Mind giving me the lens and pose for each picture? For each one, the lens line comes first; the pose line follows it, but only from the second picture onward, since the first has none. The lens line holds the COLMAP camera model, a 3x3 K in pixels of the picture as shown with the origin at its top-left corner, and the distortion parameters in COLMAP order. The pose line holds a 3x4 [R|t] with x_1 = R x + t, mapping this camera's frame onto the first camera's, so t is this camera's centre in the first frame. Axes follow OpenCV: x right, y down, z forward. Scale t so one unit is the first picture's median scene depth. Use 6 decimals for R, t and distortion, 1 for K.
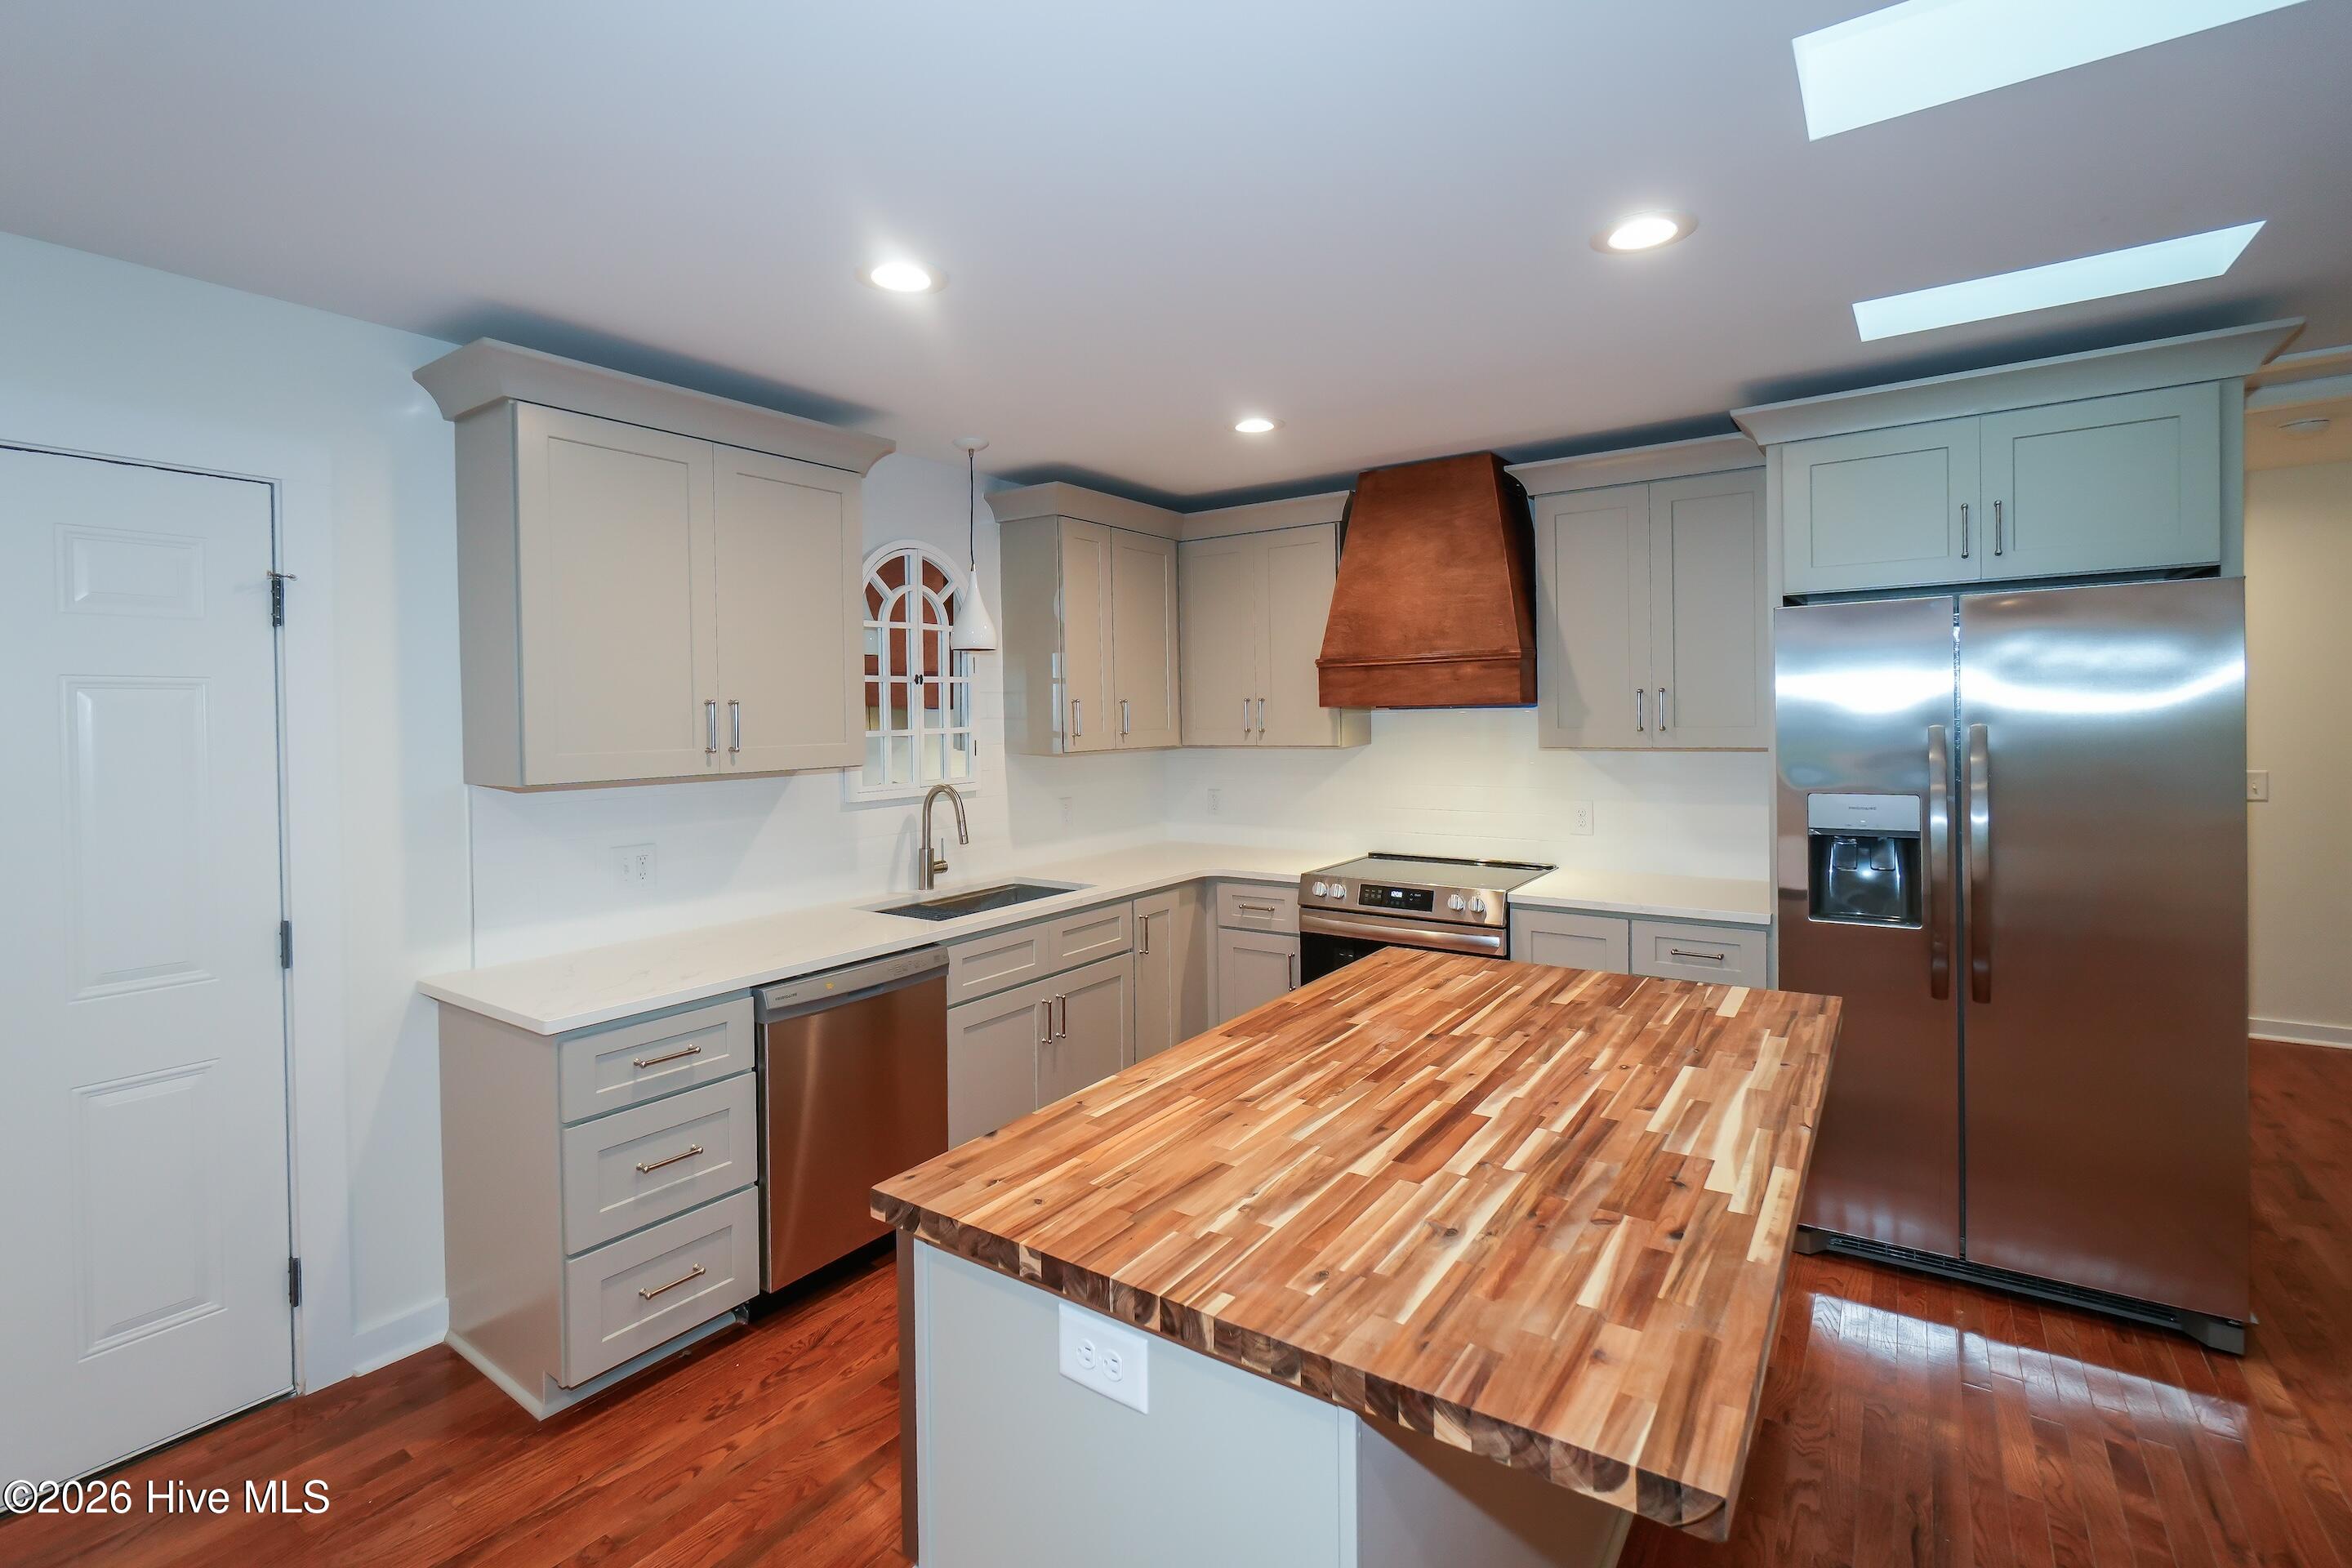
lens RADIAL K [[1059.6, 0, 1167.1], [0, 1059.6, 733.4], [0, 0, 1]] dist [-0.003794, -0.000495]
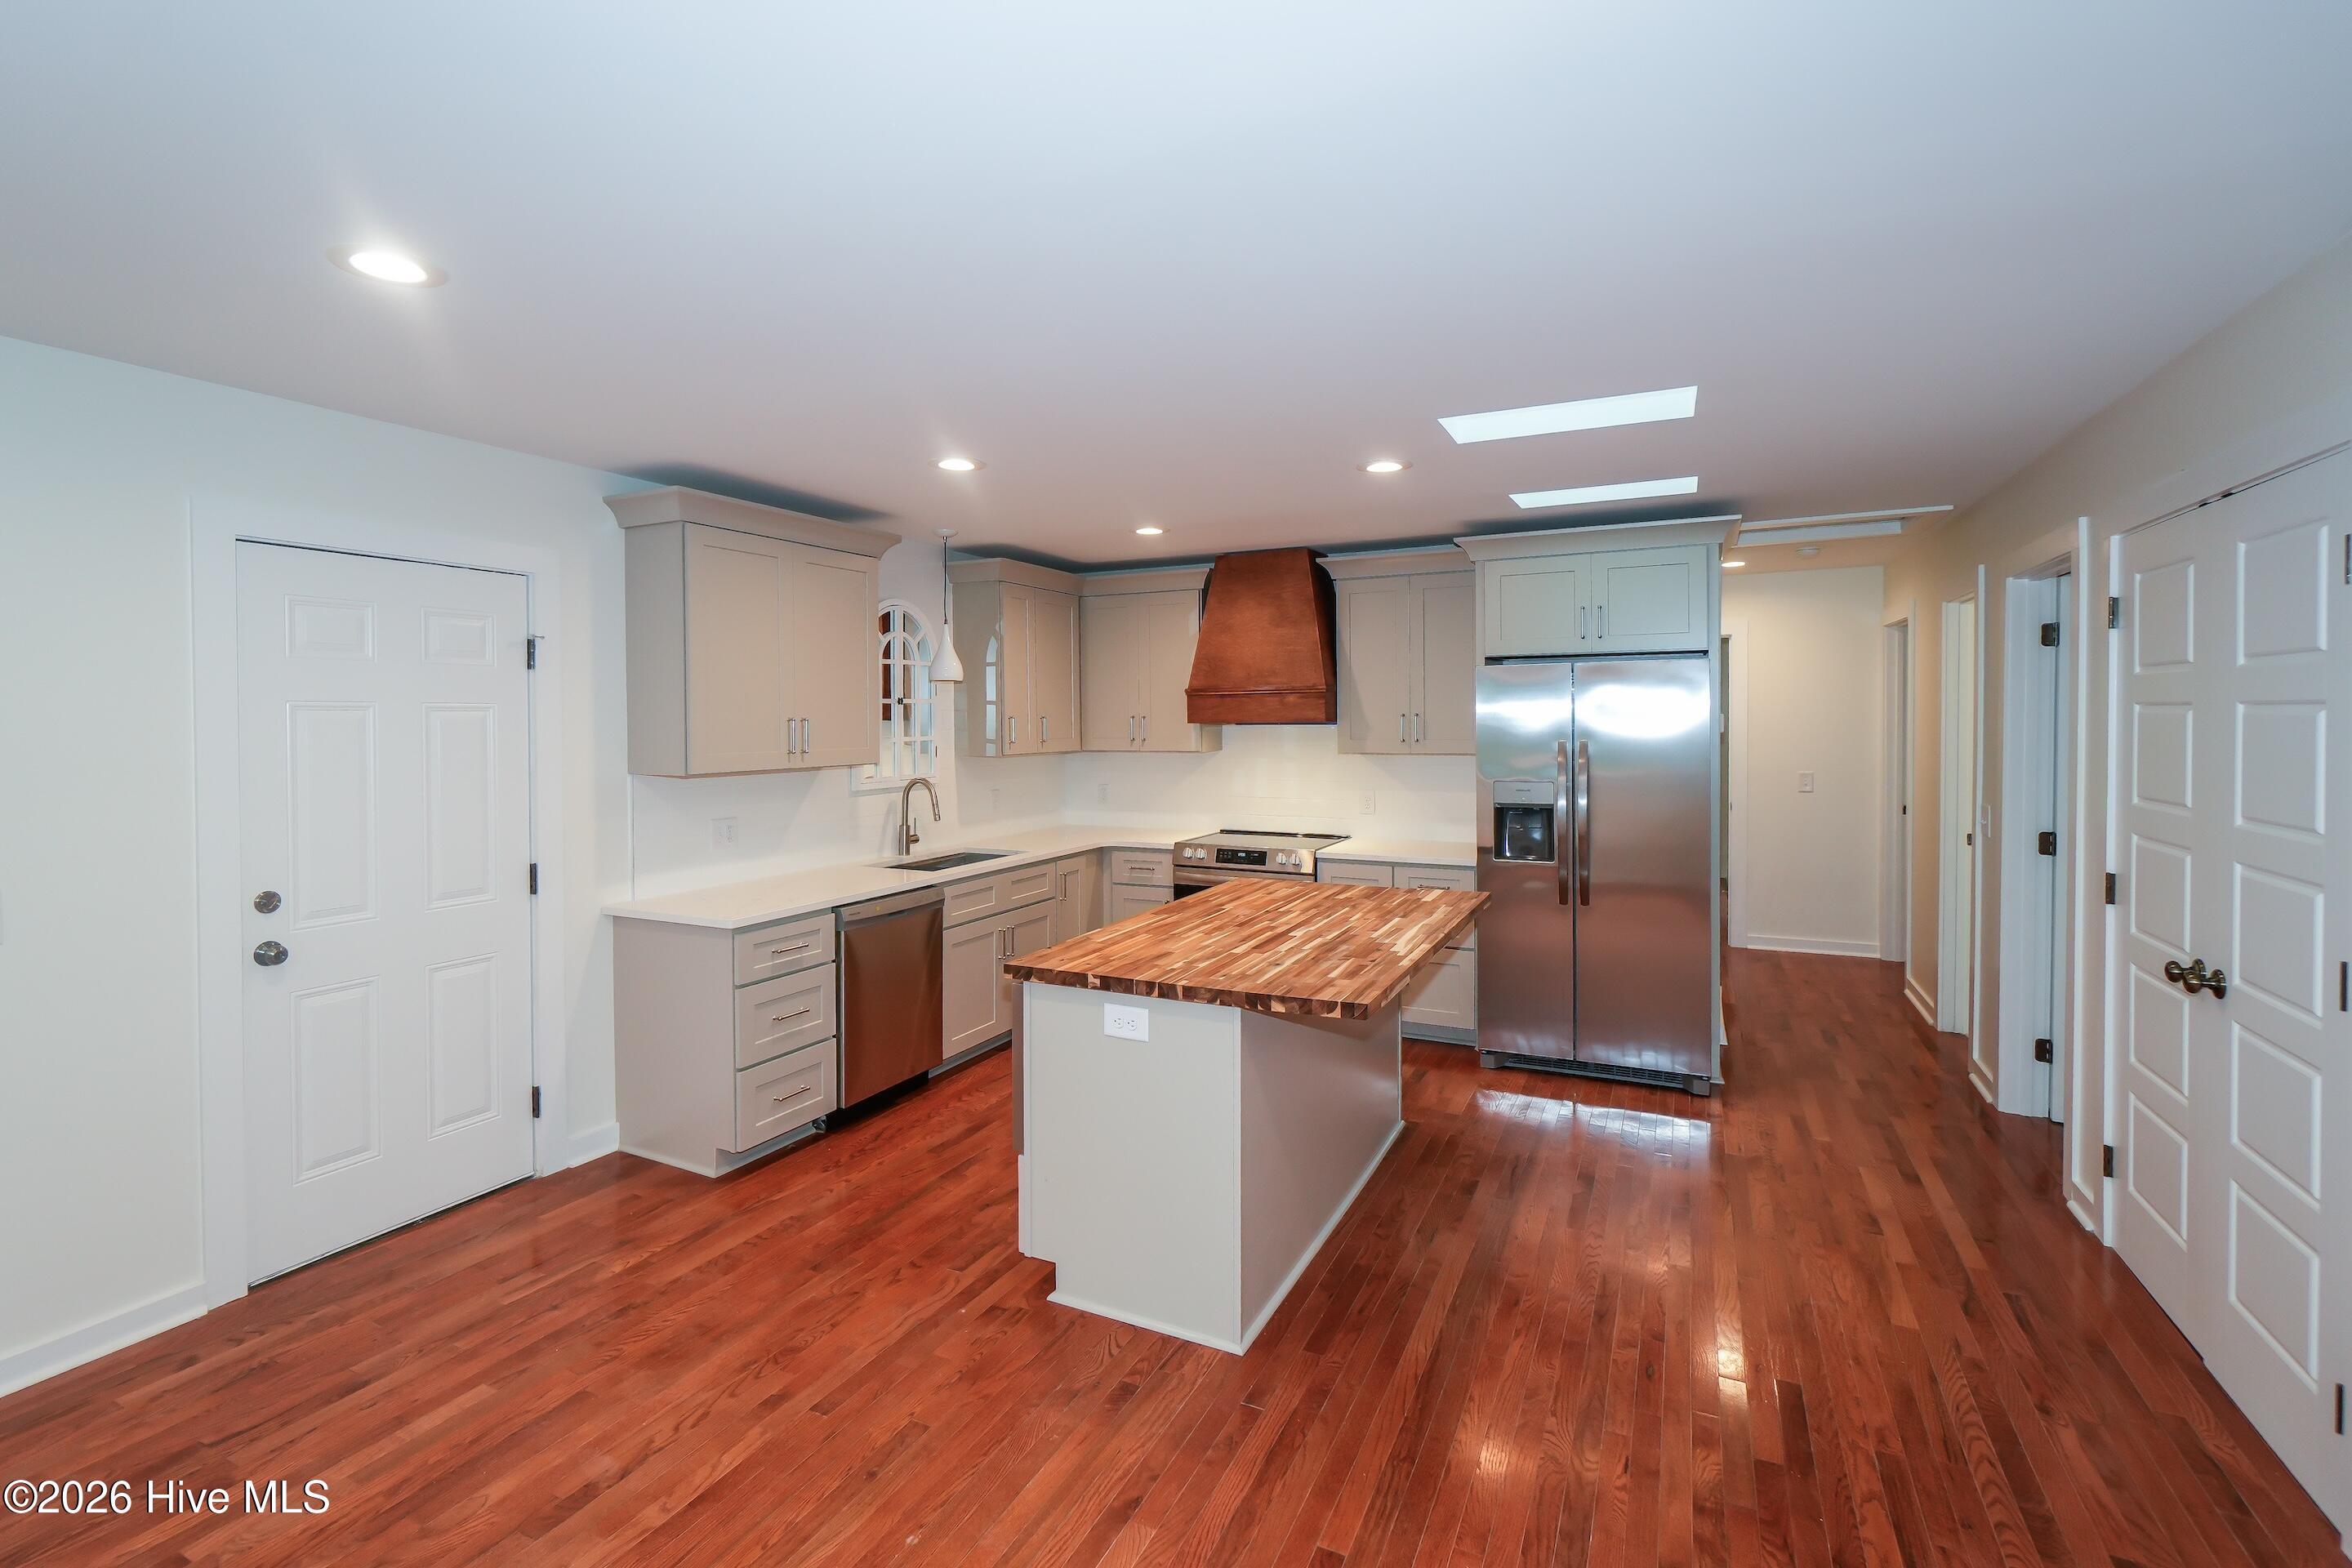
lens RADIAL K [[1059.6, 0, 1167.1], [0, 1059.6, 733.4], [0, 0, 1]] dist [-0.003794, -0.000495]
pose [[0.987868, 0.006297, 0.155166, -0.124294], [-0.005368, 0.999965, -0.006408, -0.002953], [-0.155201, 0.005498, 0.987868, -0.467728]]
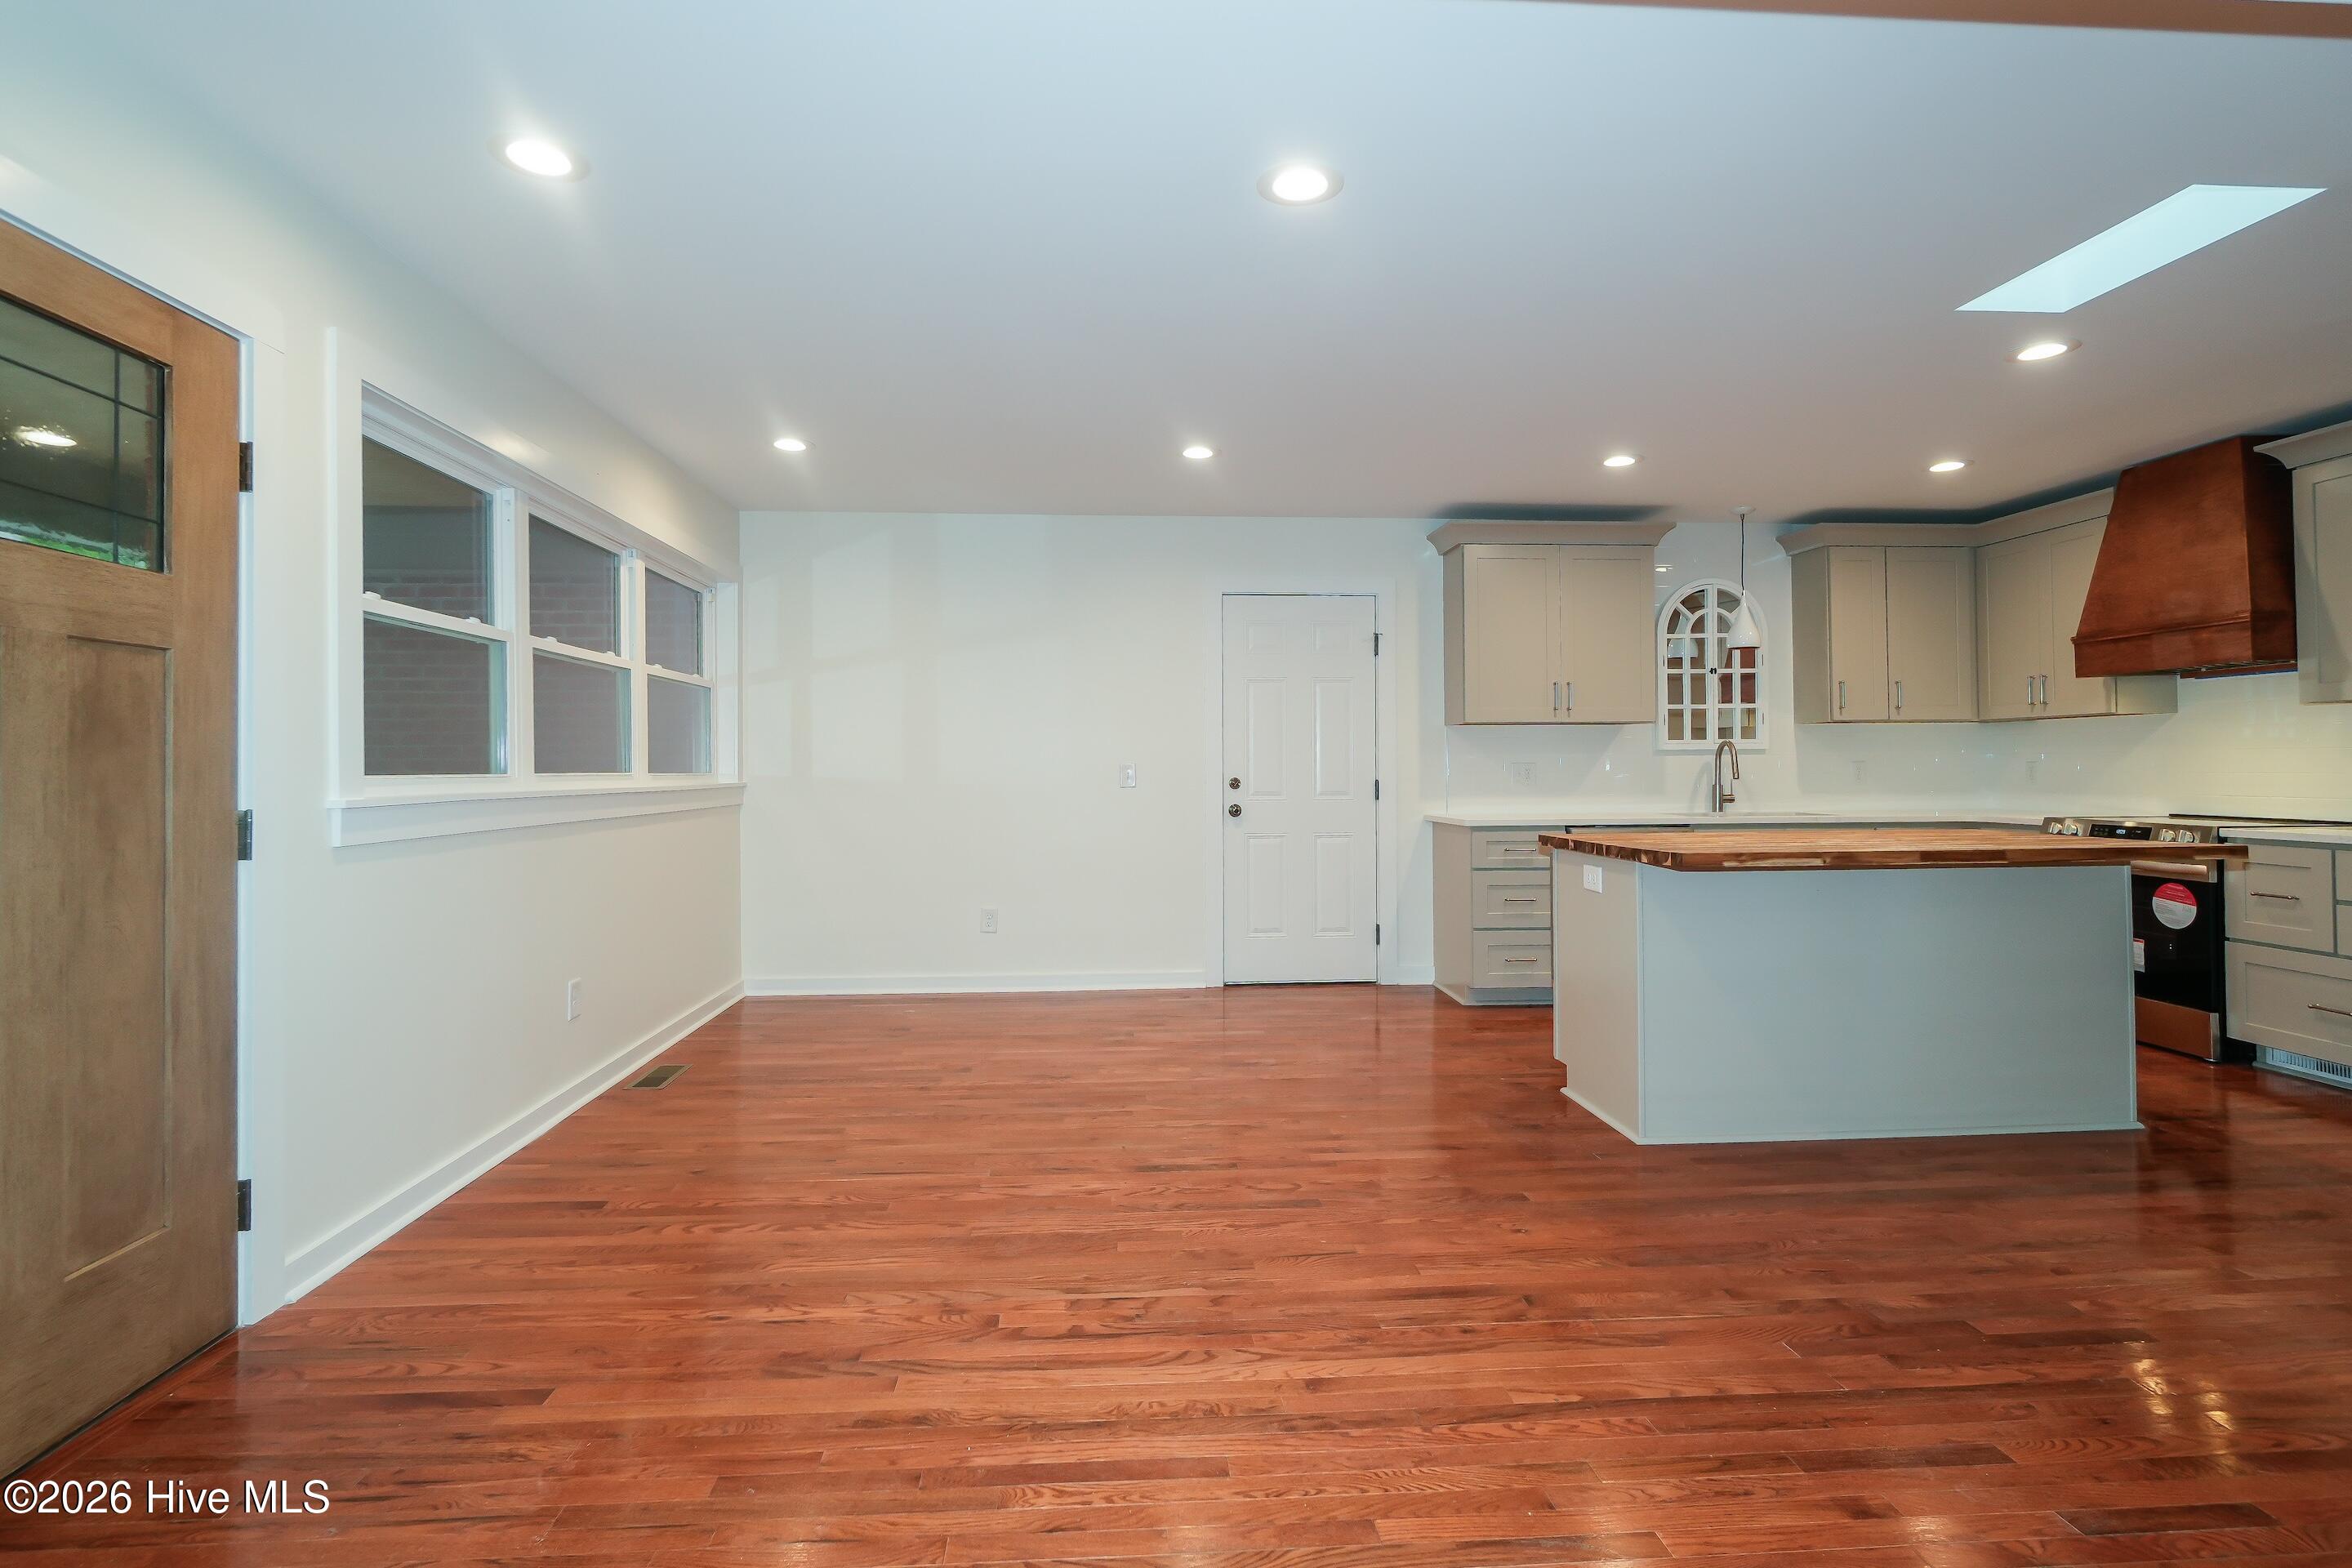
lens RADIAL K [[1146.2, 0, 1156.7], [0, 1146.2, 750.0], [0, 0, 1]] dist [-0.003618, -0.000520]
pose [[0.629690, -0.001921, -0.776844, 0.609741], [-0.017593, 0.999705, -0.016733, 0.117673], [0.776647, 0.024204, 0.629471, -0.719573]]
